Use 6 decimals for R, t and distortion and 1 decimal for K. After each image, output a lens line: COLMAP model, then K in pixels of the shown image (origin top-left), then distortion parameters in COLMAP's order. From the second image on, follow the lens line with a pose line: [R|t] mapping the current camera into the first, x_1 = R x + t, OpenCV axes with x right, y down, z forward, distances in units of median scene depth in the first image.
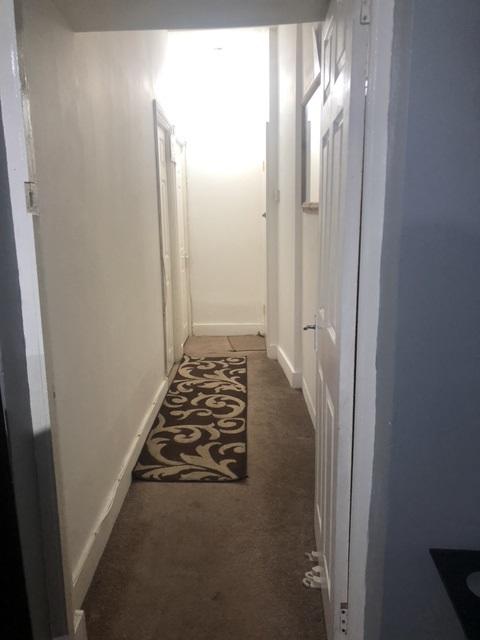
lens RADIAL K [[526.4, 0, 237.6], [0, 526.4, 317.1], [0, 0, 1]] dist [0.039910, -0.047190]
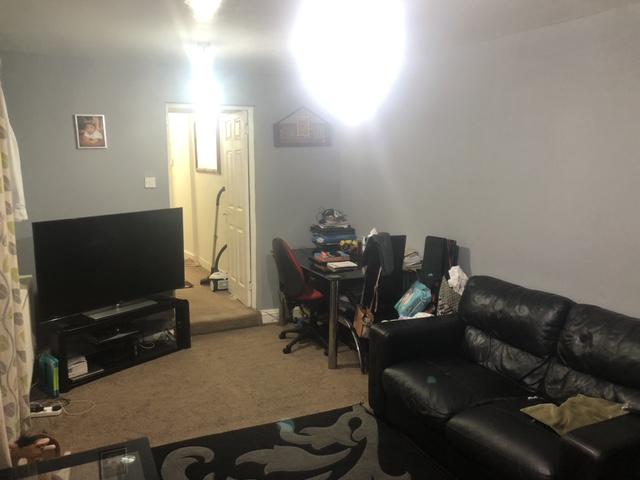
lens RADIAL K [[526.4, 0, 318.7], [0, 526.4, 243.0], [0, 0, 1]] dist [0.039910, -0.047190]
pose [[0.879207, -0.066682, 0.471750, -0.540320], [0.089691, 0.995619, -0.026426, 0.207114], [-0.467921, 0.065545, 0.881336, -1.222891]]
